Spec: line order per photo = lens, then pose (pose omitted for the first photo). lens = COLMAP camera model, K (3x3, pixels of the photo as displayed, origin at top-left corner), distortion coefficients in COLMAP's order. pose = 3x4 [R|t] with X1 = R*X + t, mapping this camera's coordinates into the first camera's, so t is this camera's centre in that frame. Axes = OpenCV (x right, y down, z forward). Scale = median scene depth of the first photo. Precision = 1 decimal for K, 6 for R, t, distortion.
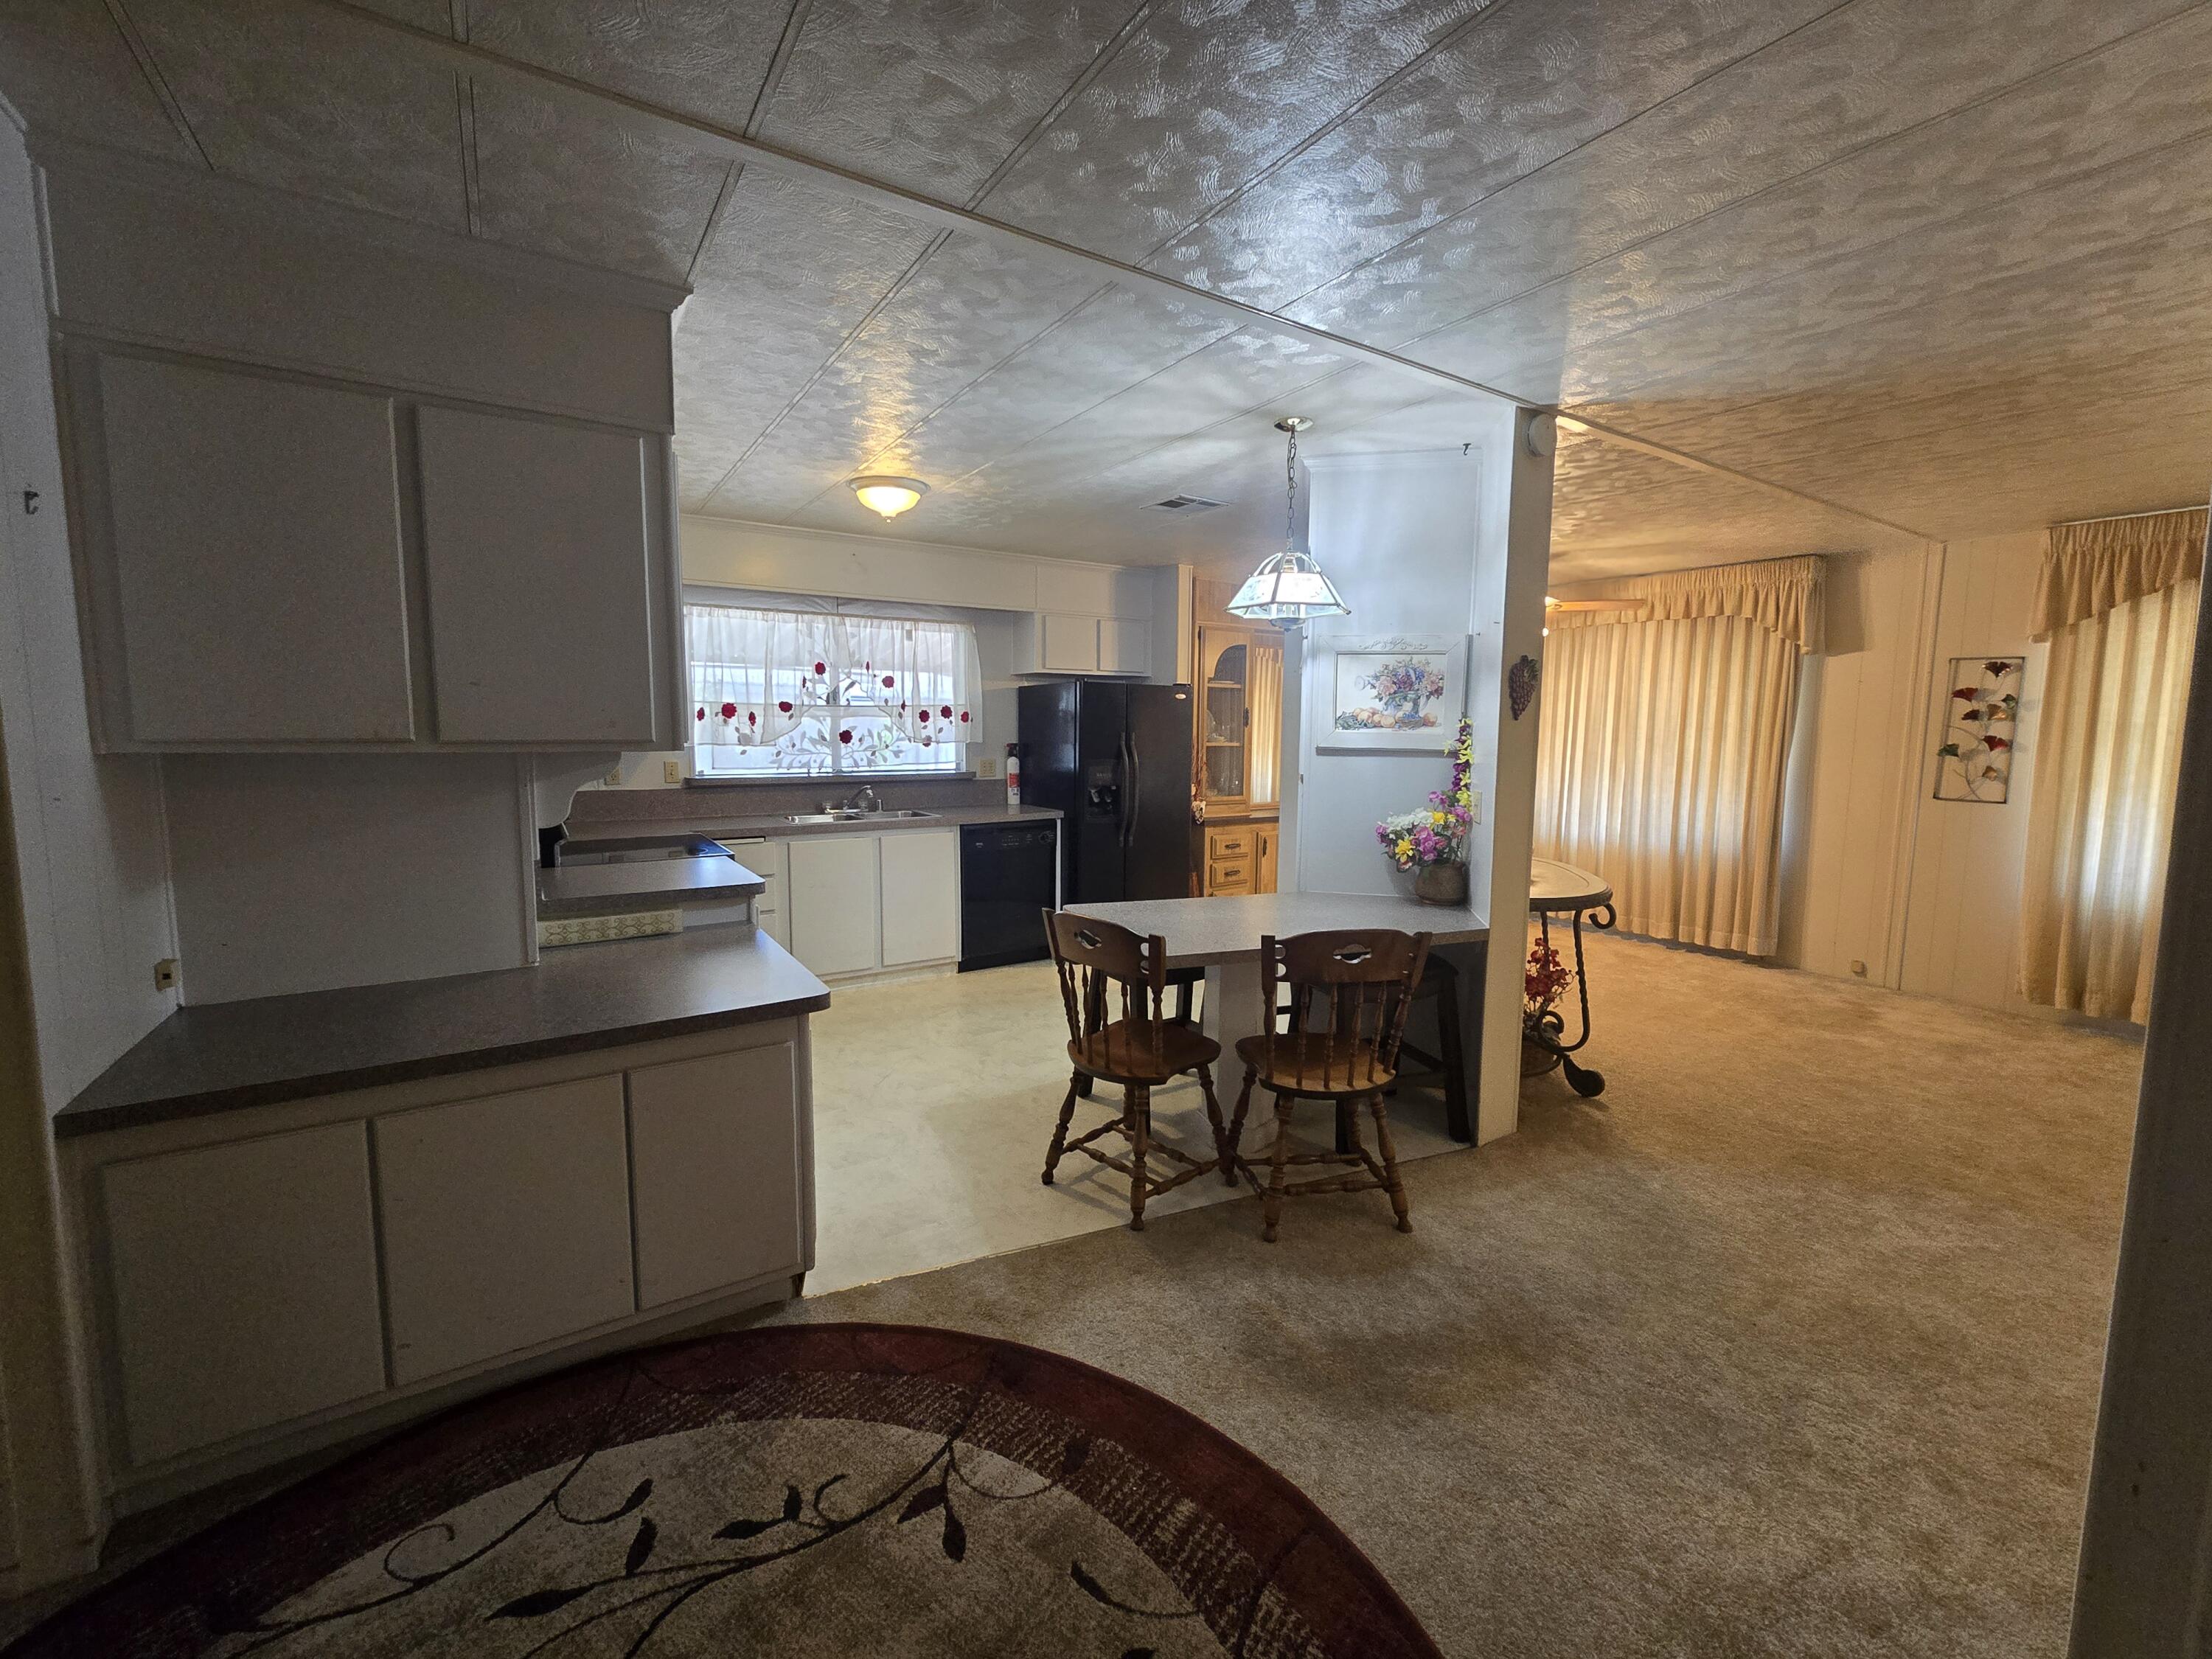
lens RADIAL K [[911.4, 0, 1095.6], [0, 911.4, 815.2], [0, 0, 1]] dist [0.000271, -0.001033]
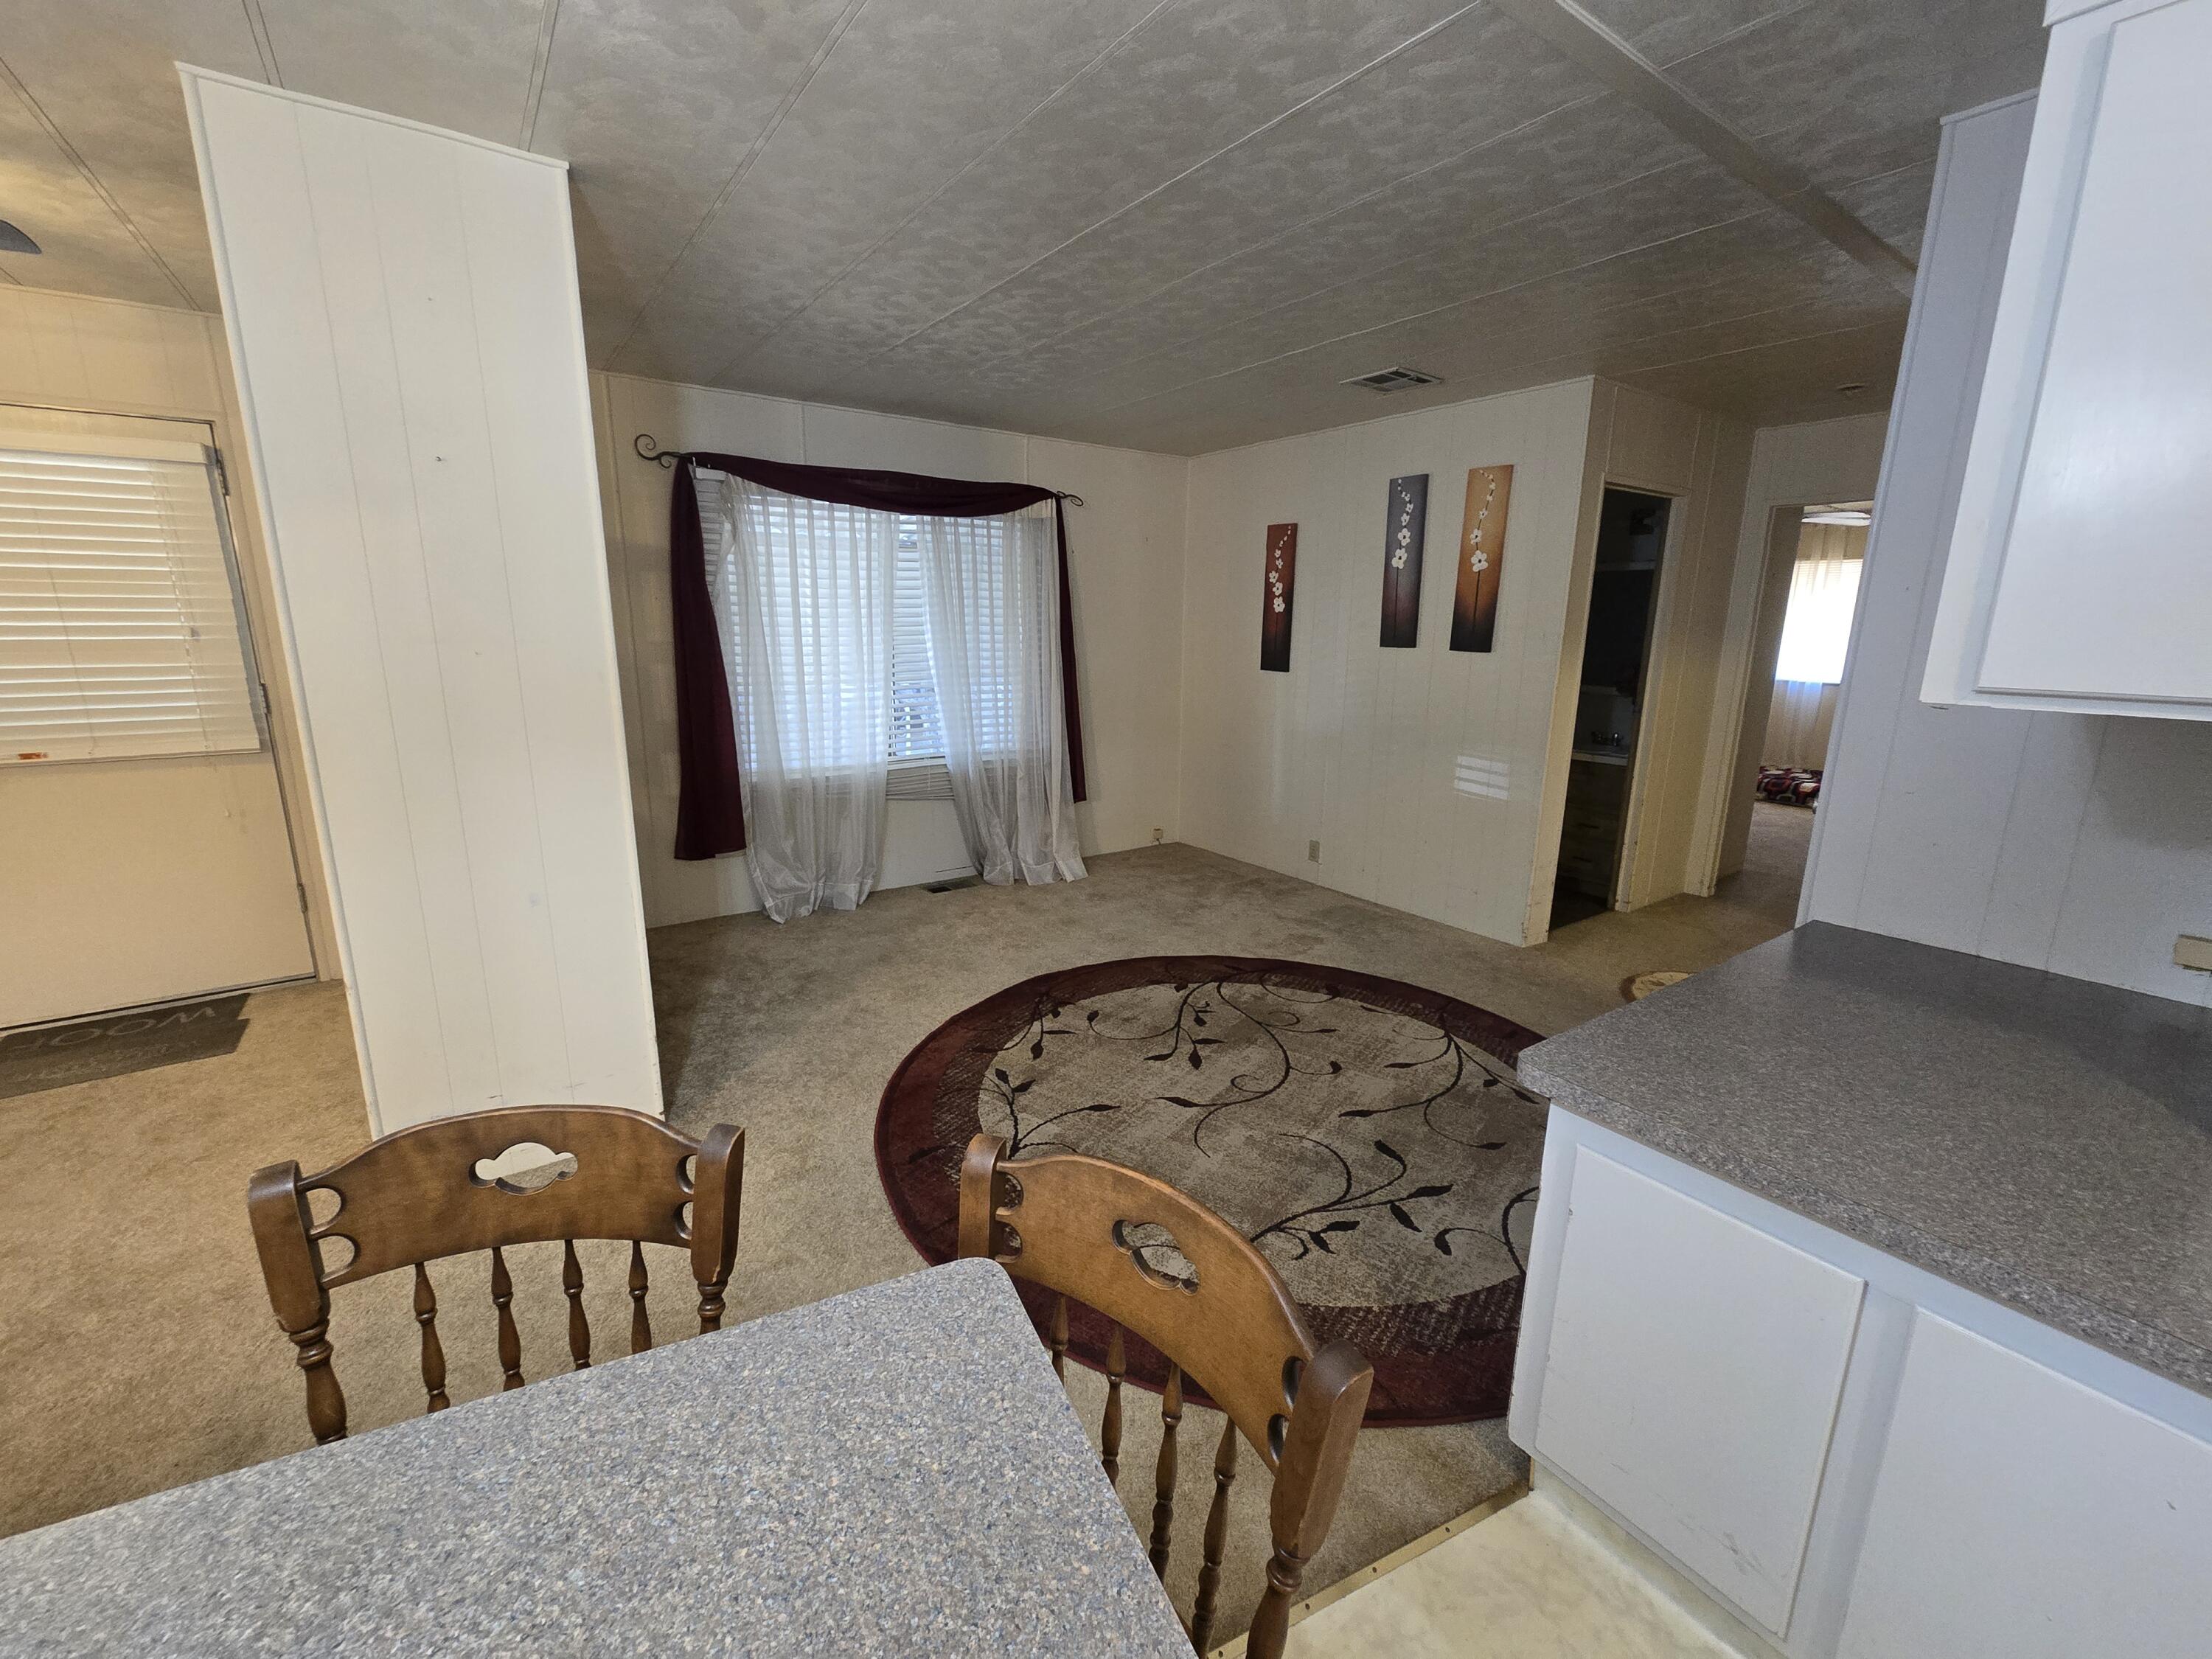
lens RADIAL K [[909.8, 0, 1099.6], [0, 909.8, 823.7], [0, 0, 1]] dist [-0.000206, 0.000480]
pose [[-0.998595, -0.006824, -0.052552, 0.024262], [-0.022829, 0.950335, 0.310391, -0.092923], [0.047824, 0.311155, -0.949155, 0.928174]]
